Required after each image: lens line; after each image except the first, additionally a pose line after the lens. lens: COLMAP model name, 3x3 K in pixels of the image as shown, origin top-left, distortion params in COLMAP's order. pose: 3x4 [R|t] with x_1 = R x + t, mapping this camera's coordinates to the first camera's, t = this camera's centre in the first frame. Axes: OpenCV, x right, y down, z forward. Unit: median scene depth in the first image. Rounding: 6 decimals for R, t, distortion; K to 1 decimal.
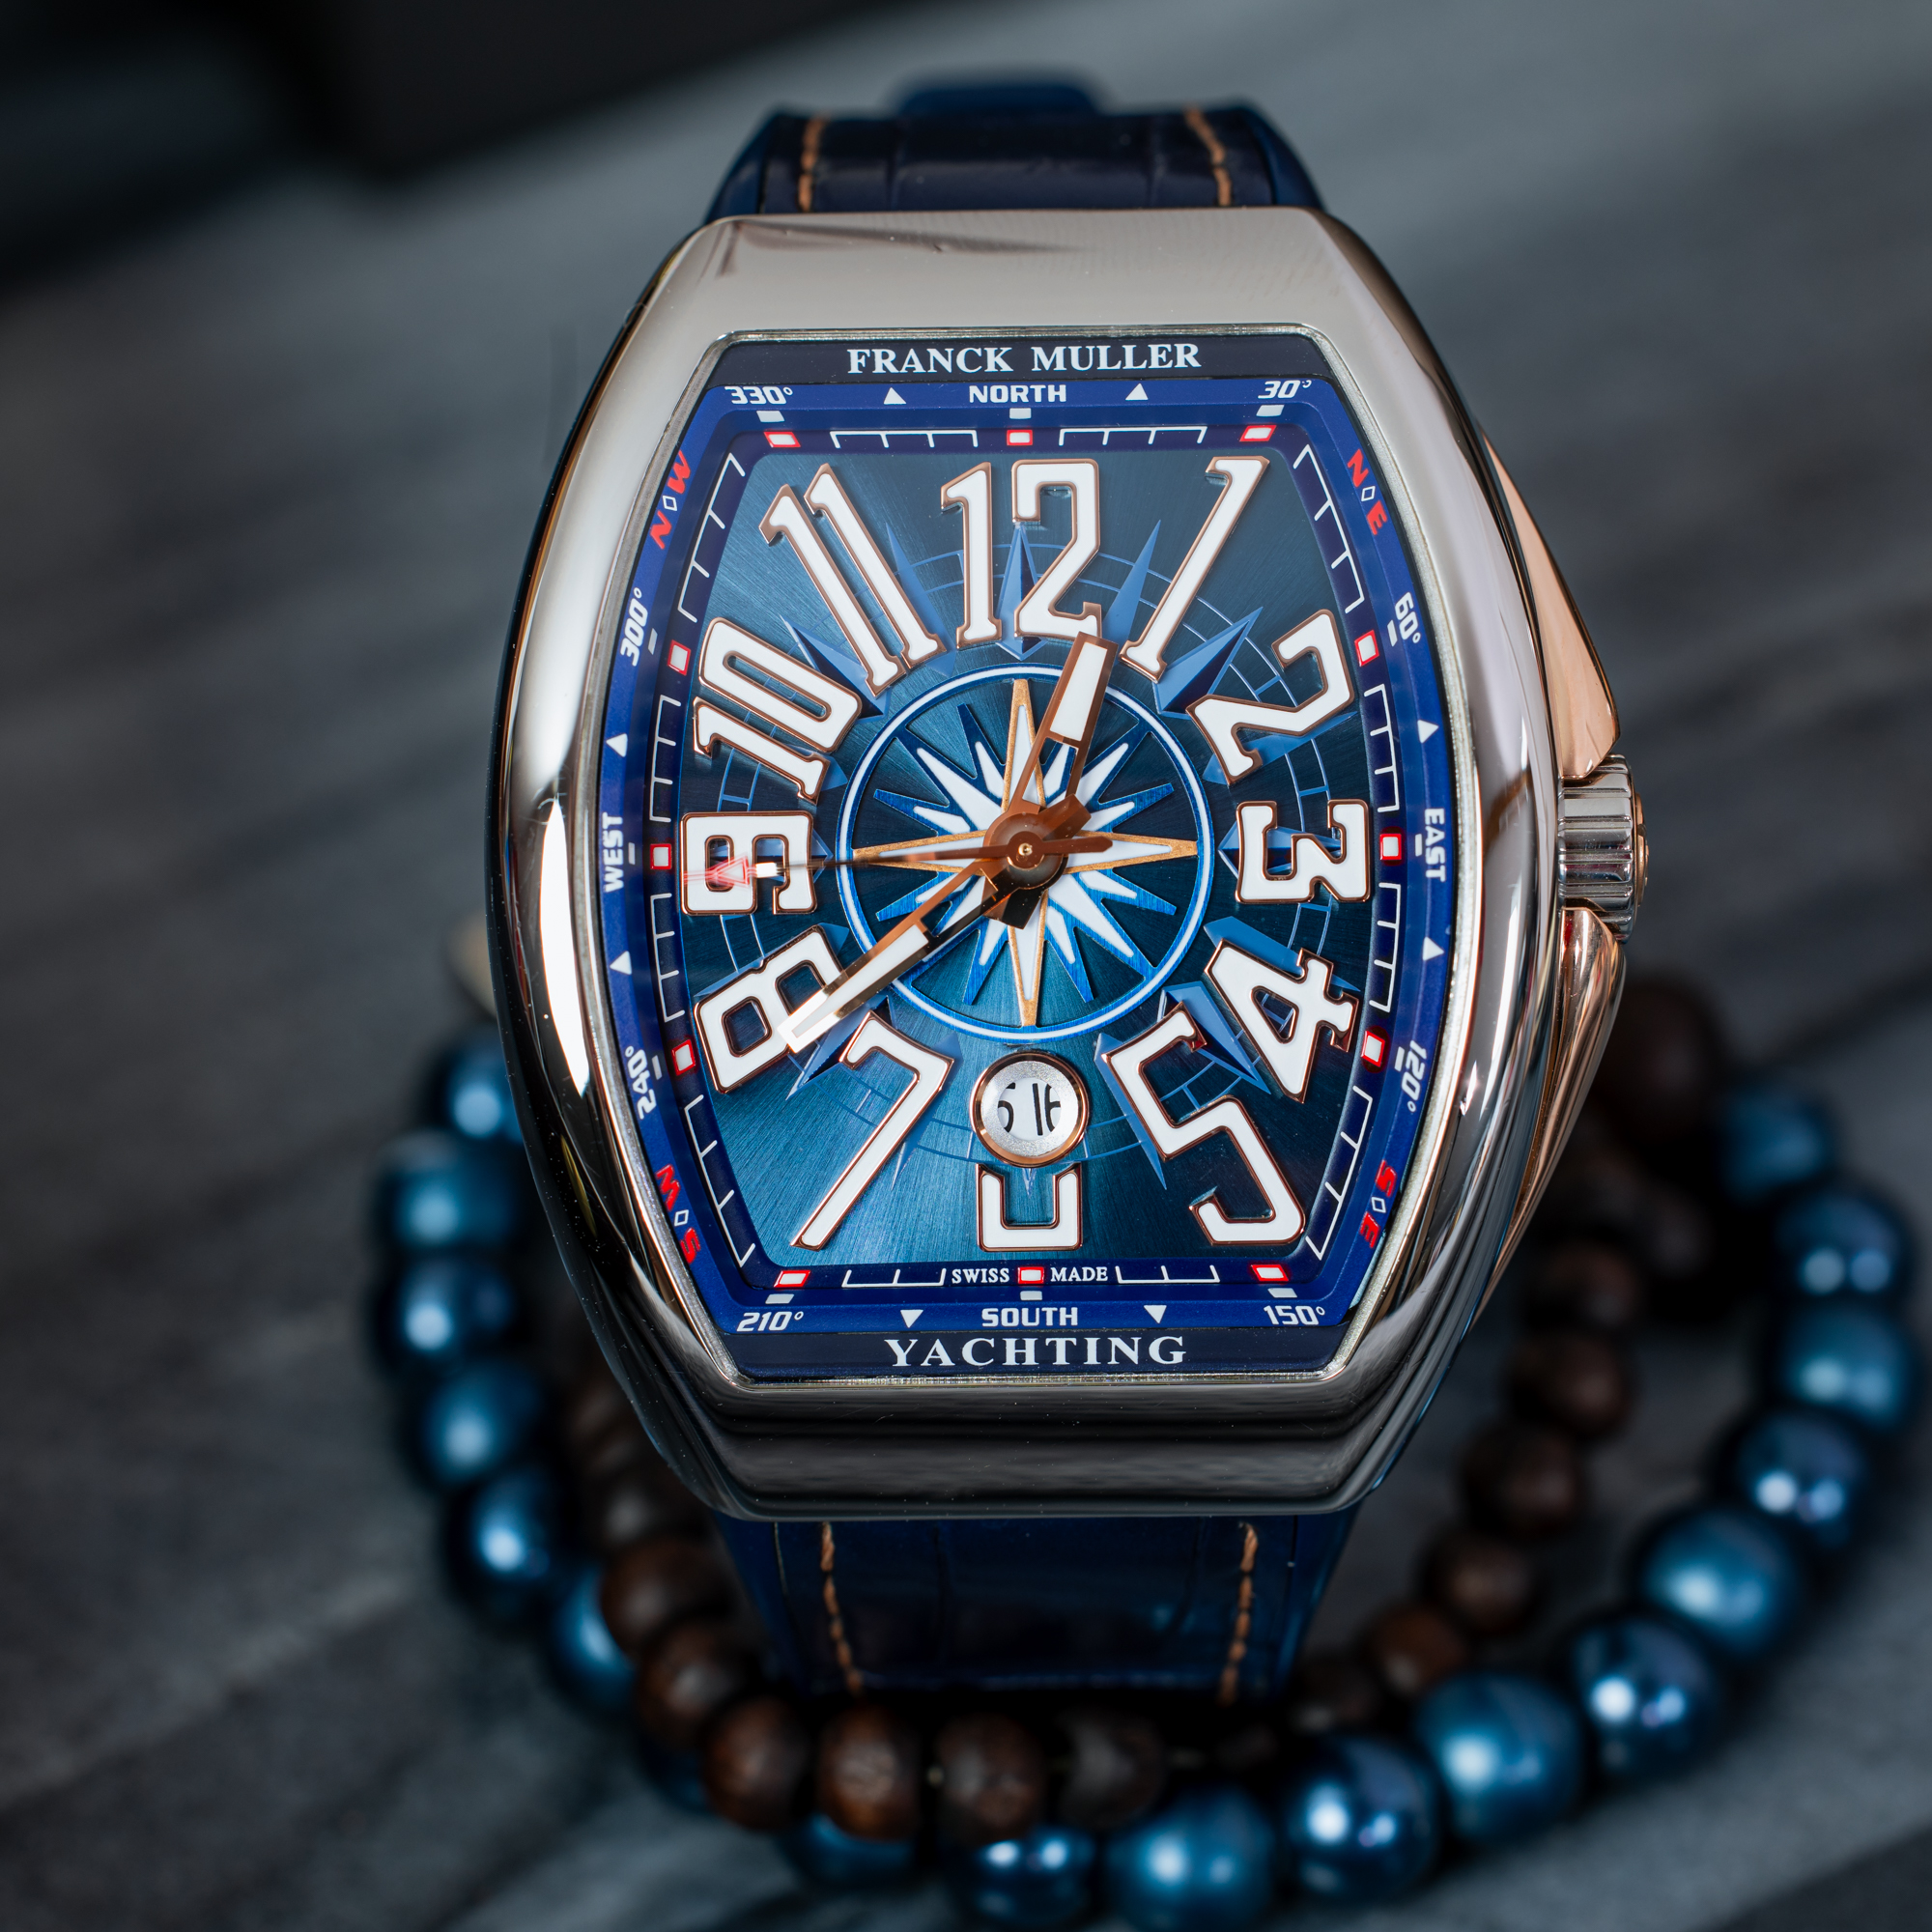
lens RADIAL K [[9124.4, 0, 966.0], [0, 9124.4, 966.0], [0, 0, 1]] dist [0.460736, 1.669106]
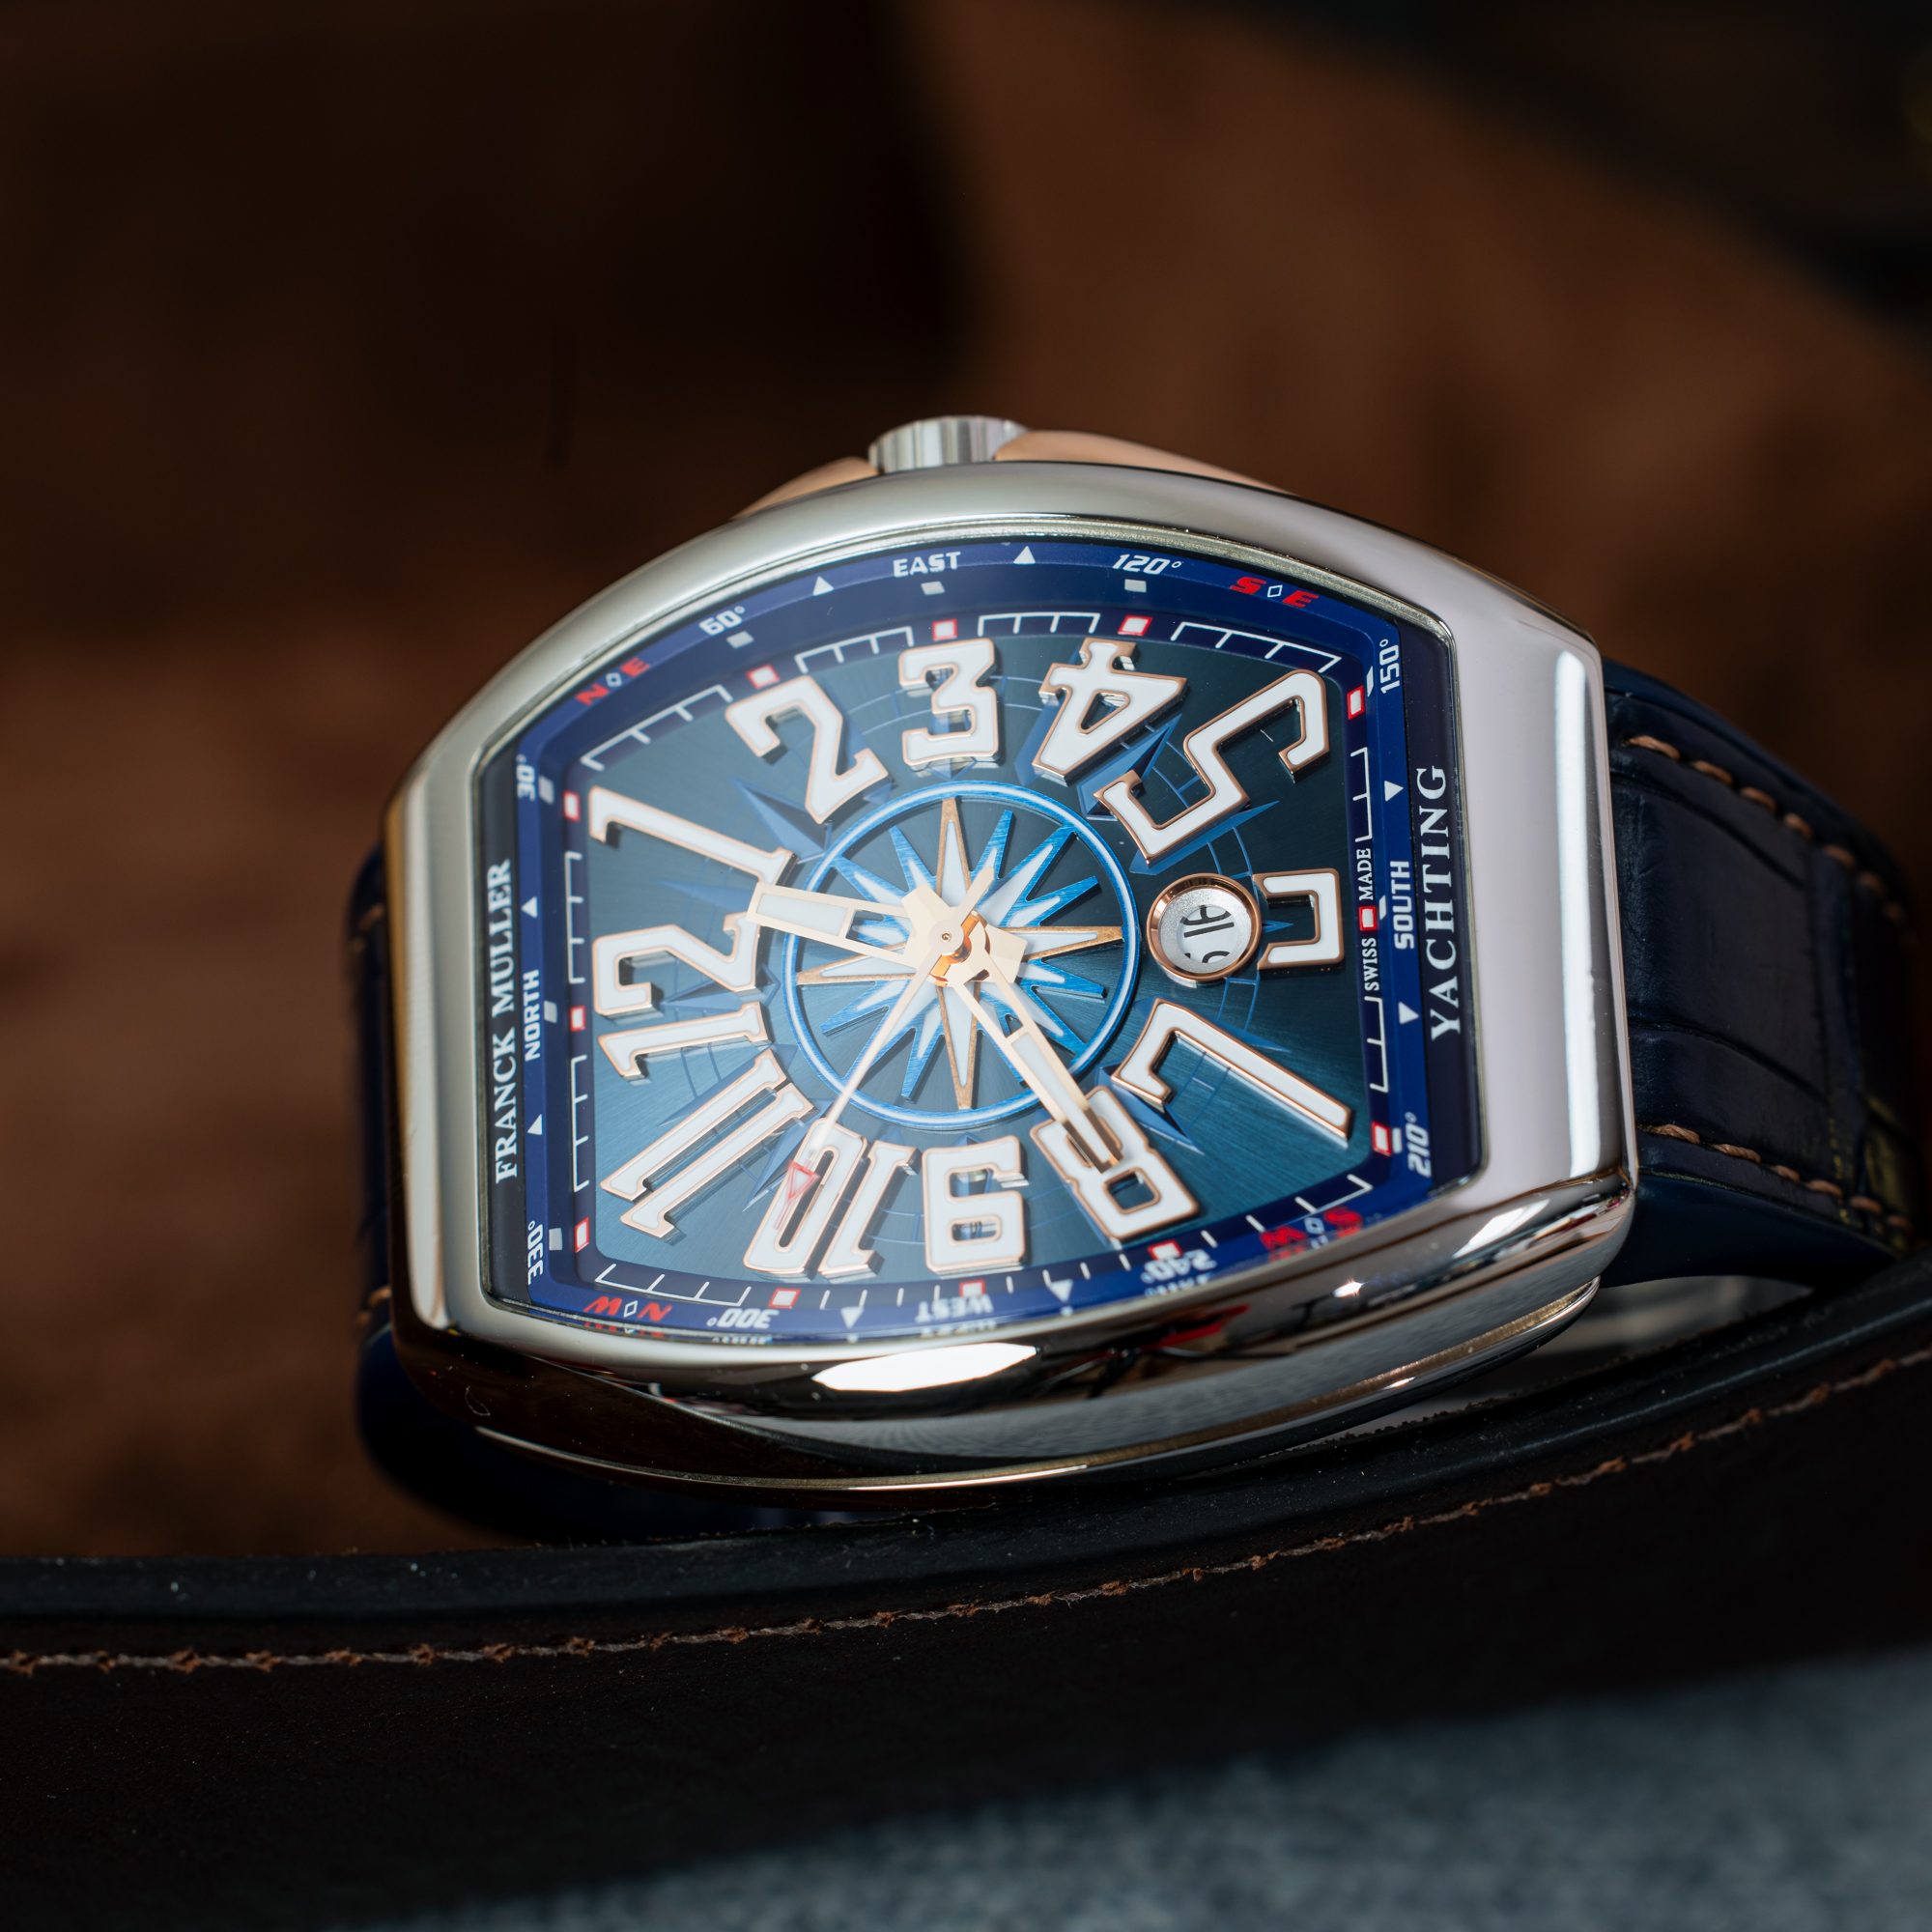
lens RADIAL K [[9124.4, 0, 966.0], [0, 9124.4, 966.0], [0, 0, 1]] dist [0.460736, 1.669106]
pose [[-0.024477, -0.931464, 0.363009, -0.368237], [0.980360, -0.093445, -0.173671, 0.167051], [0.195690, 0.351628, 0.915458, 0.057833]]
